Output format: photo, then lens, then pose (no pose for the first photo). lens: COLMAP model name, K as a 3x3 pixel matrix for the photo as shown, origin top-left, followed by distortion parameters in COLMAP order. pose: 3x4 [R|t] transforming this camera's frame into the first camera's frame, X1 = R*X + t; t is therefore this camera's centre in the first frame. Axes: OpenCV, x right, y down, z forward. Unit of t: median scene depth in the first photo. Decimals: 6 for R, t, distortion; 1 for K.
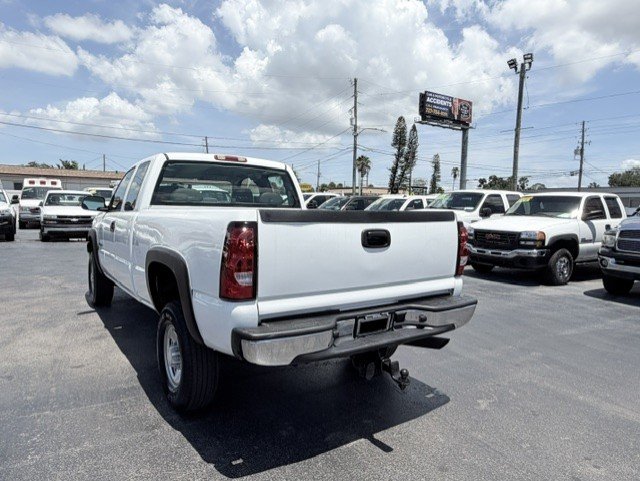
lens RADIAL K [[439.8, 0, 320.0], [0, 439.8, 240.5], [0, 0, 1]] dist [0.001059, -0.000598]
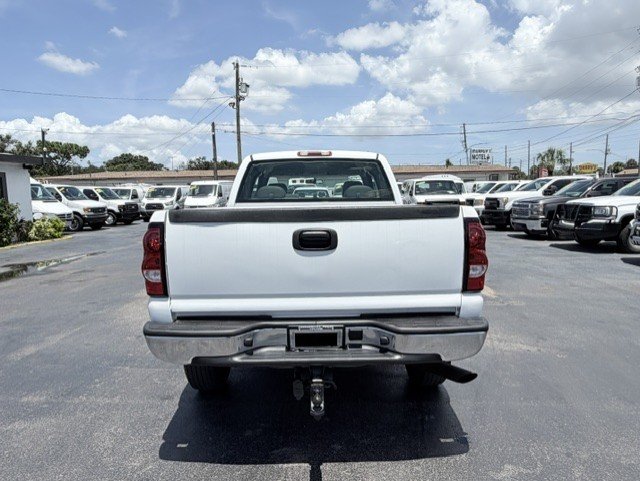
lens RADIAL K [[439.8, 0, 320.0], [0, 439.8, 240.5], [0, 0, 1]] dist [0.001059, -0.000598]
pose [[0.823442, 0.025301, -0.566836, 0.090311], [-0.011025, 0.999530, 0.028599, -0.004073], [0.567293, -0.017300, 0.823334, 0.042256]]
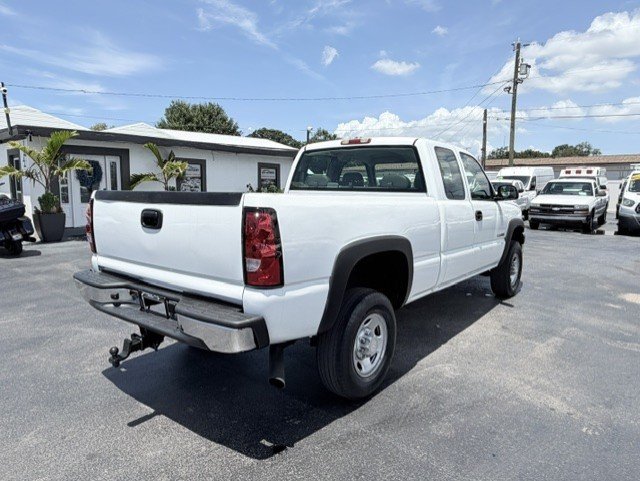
lens RADIAL K [[438.9, 0, 323.7], [0, 438.9, 241.7], [0, 0, 1]] dist [0.001421, -0.000134]
pose [[0.291833, 0.101160, -0.951105, 0.171925], [-0.077625, 0.993616, 0.081863, -0.009356], [0.953314, 0.049940, 0.297822, 0.155259]]
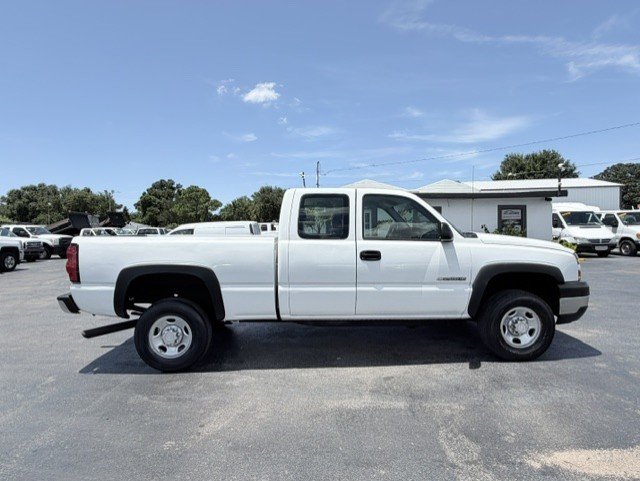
lens RADIAL K [[364.6, 0, 320.0], [0, 364.6, 240.5], [0, 0, 1]] dist [-0.001302, 0.000185]
pose [[-0.553386, 0.012046, -0.832838, 0.146085], [-0.060633, 0.996660, 0.054704, -0.027465], [0.830715, 0.080770, -0.550807, 0.395127]]
